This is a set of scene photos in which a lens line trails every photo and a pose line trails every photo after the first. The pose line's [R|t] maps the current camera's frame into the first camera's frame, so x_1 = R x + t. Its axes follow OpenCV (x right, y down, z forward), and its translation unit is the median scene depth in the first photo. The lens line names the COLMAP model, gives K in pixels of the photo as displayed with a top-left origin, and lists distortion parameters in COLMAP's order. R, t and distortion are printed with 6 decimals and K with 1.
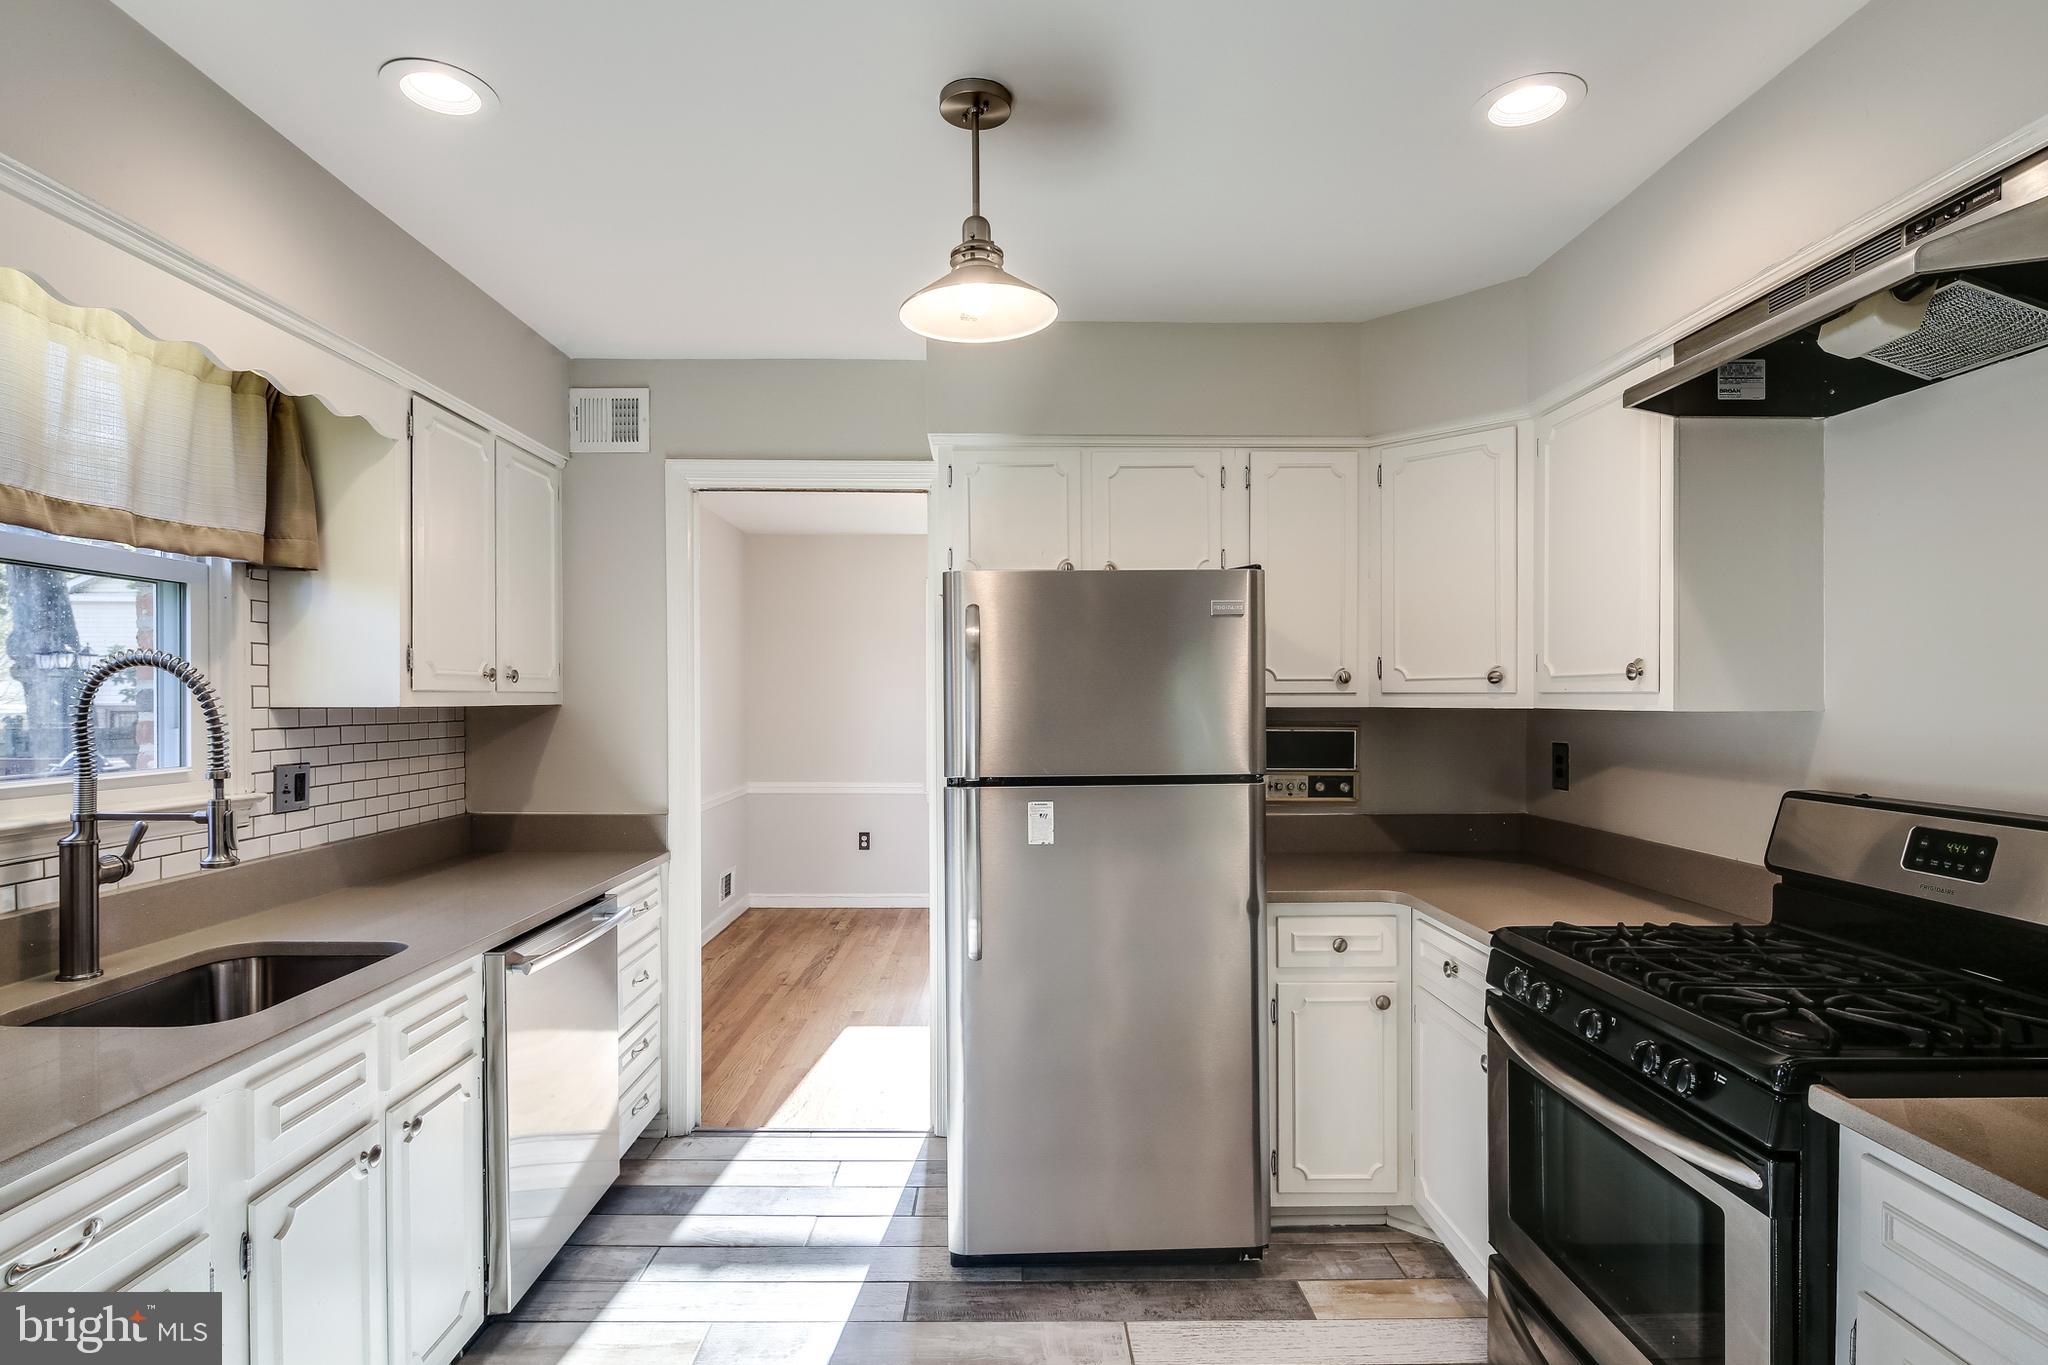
lens RADIAL K [[1007.1, 0, 1026.3], [0, 1007.1, 703.2], [0, 0, 1]] dist [0.001816, -0.005459]
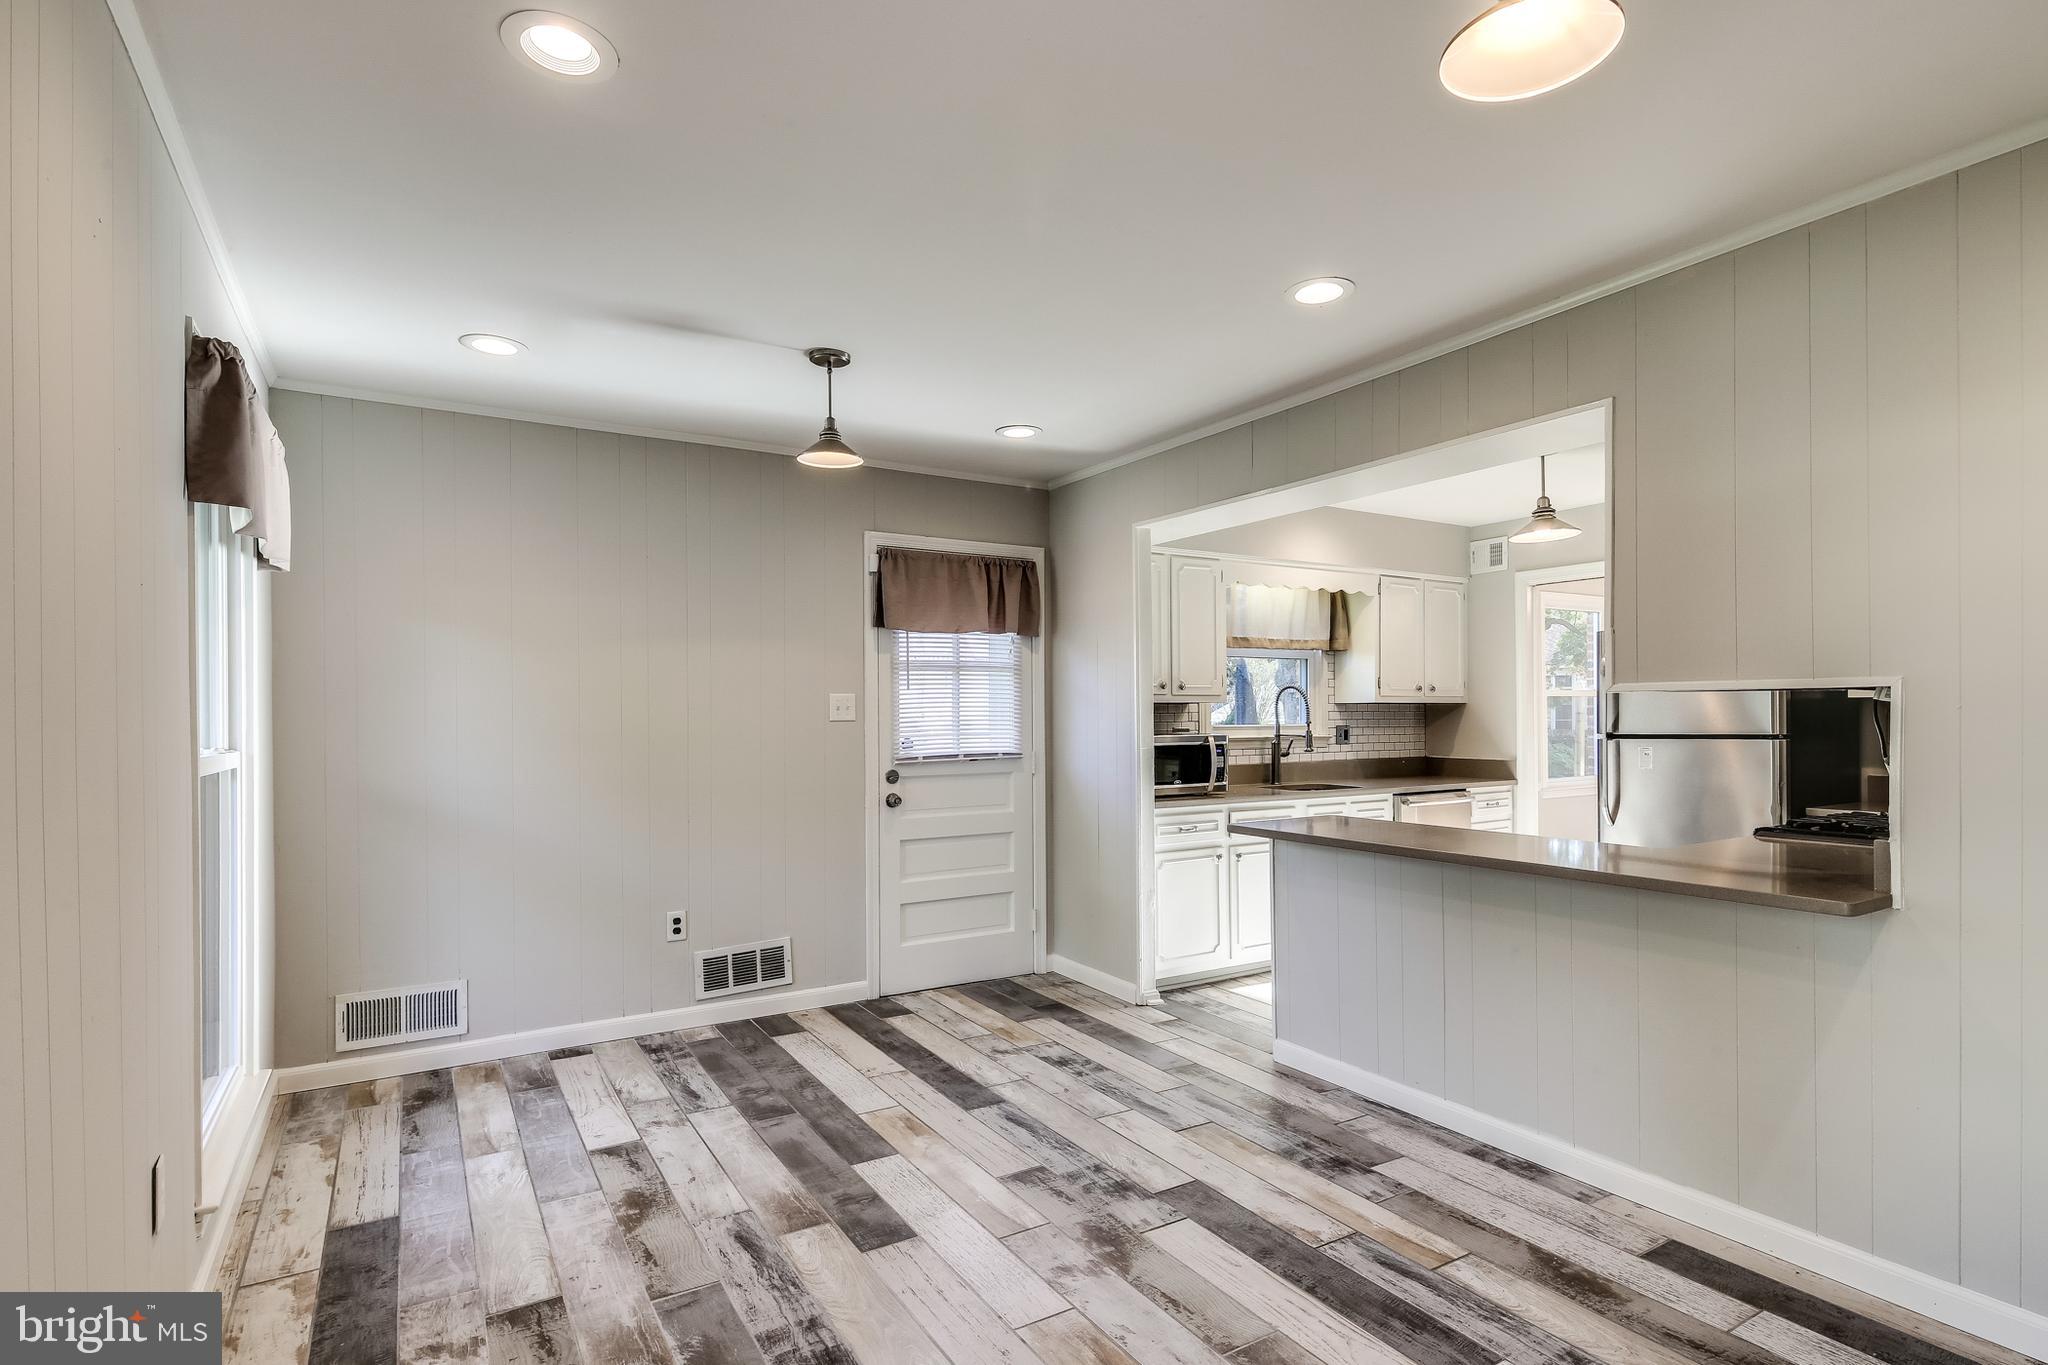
lens RADIAL K [[1007.1, 0, 1020.5], [0, 1007.1, 721.3], [0, 0, 1]] dist [0.001816, -0.005459]
pose [[0.500769, 0.002059, -0.865578, 1.076956], [0.000701, 0.999996, 0.002785, 0.041802], [0.865580, -0.002002, 0.500766, -0.992746]]
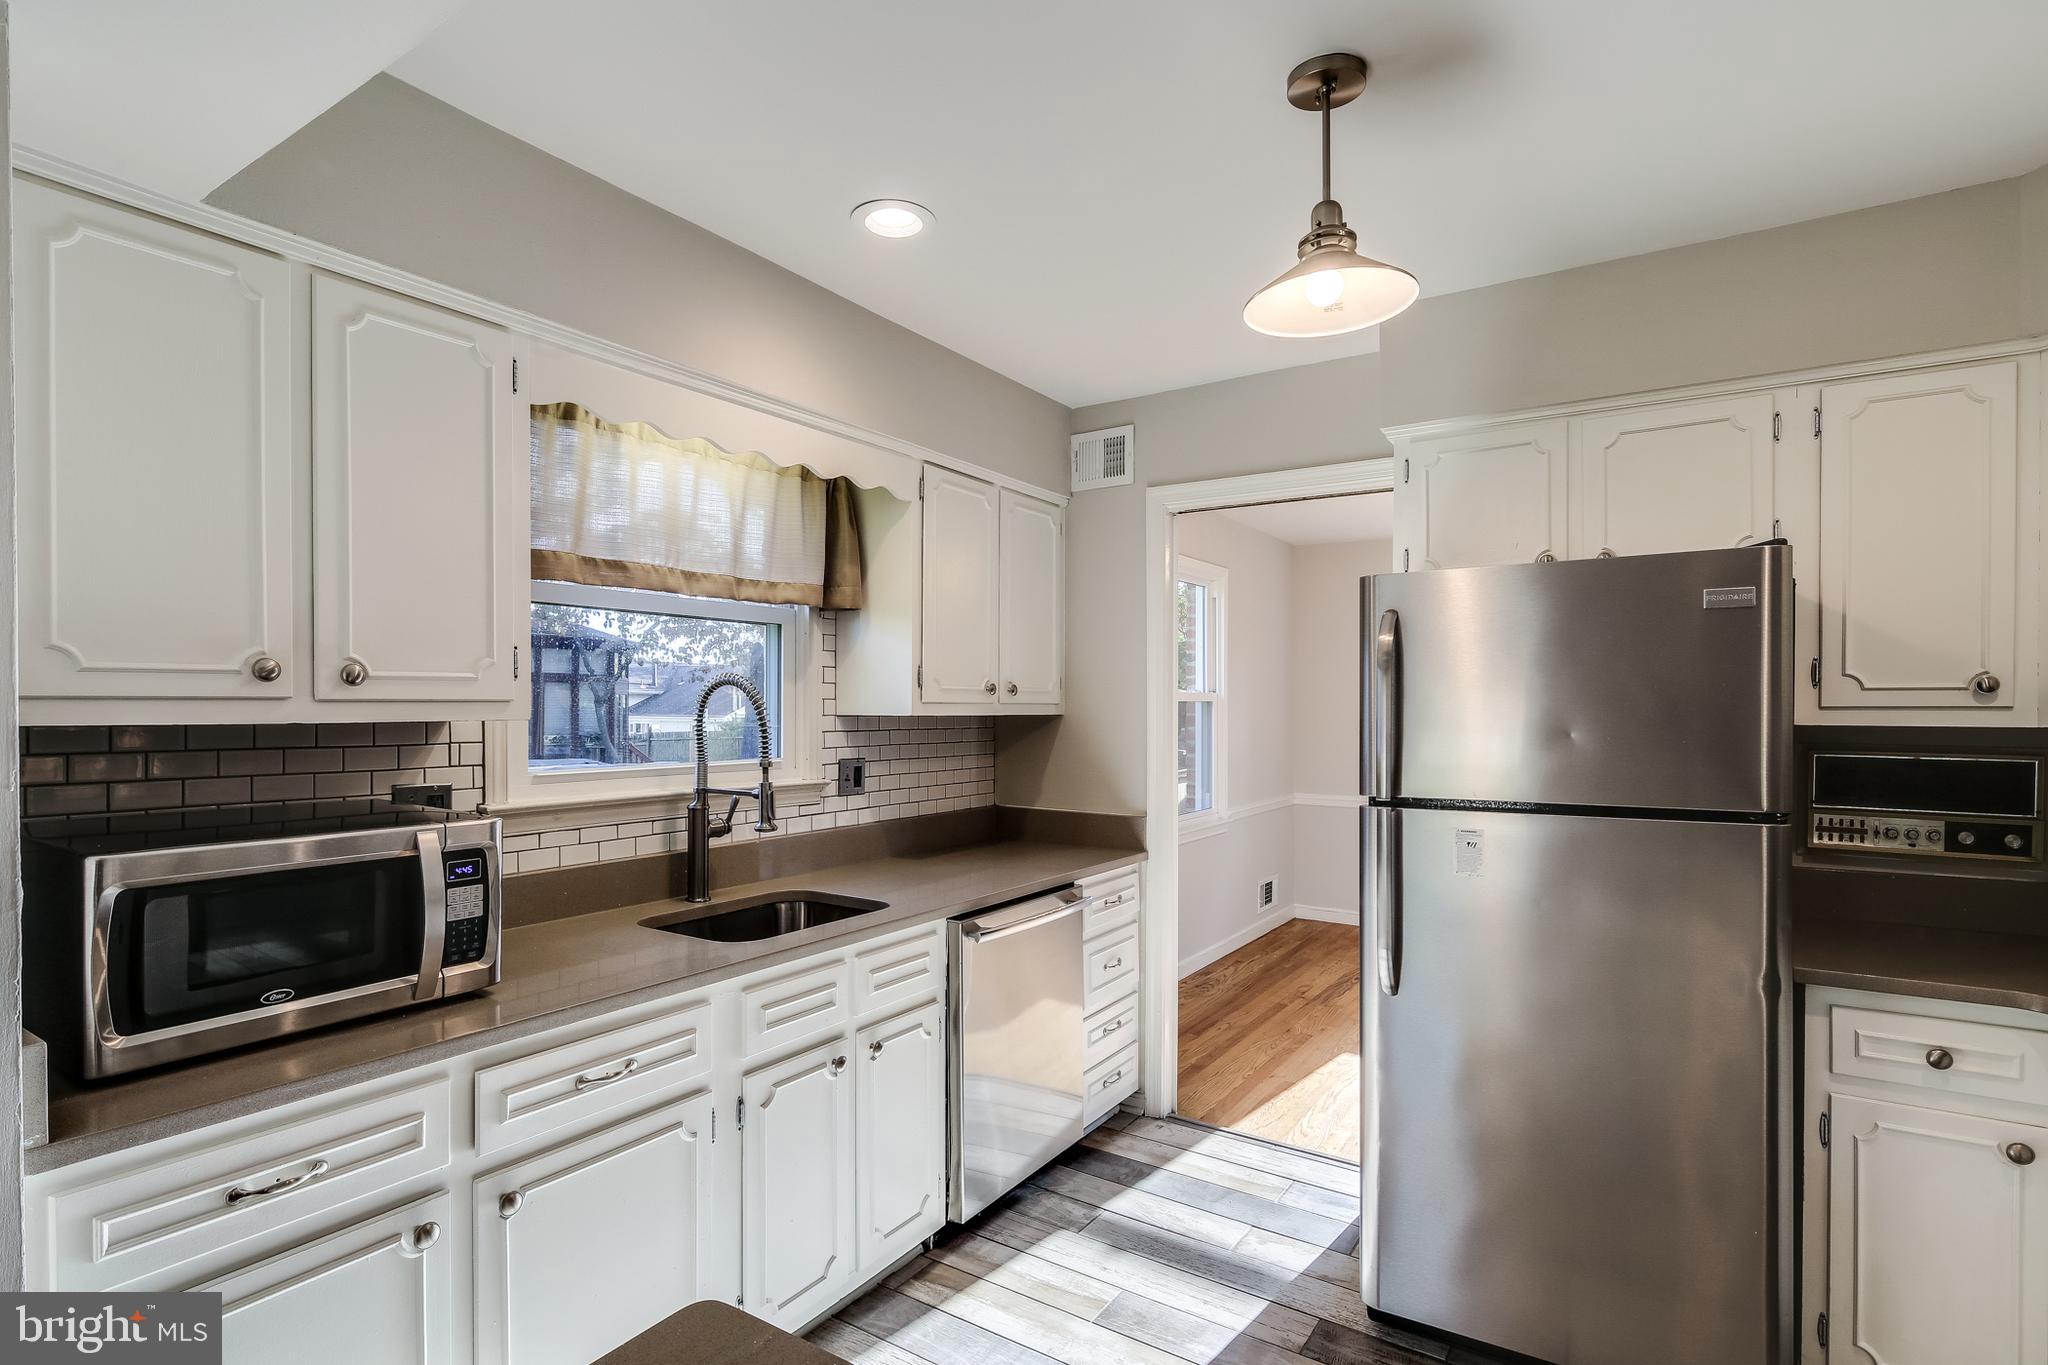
lens RADIAL K [[1007.1, 0, 1023.0], [0, 1007.1, 715.3], [0, 0, 1]] dist [0.001816, -0.005459]
pose [[0.825018, 0.007964, -0.565051, 0.191053], [-0.007140, 0.999968, 0.003668, -0.002125], [0.565062, 0.001008, 0.825048, 0.047144]]
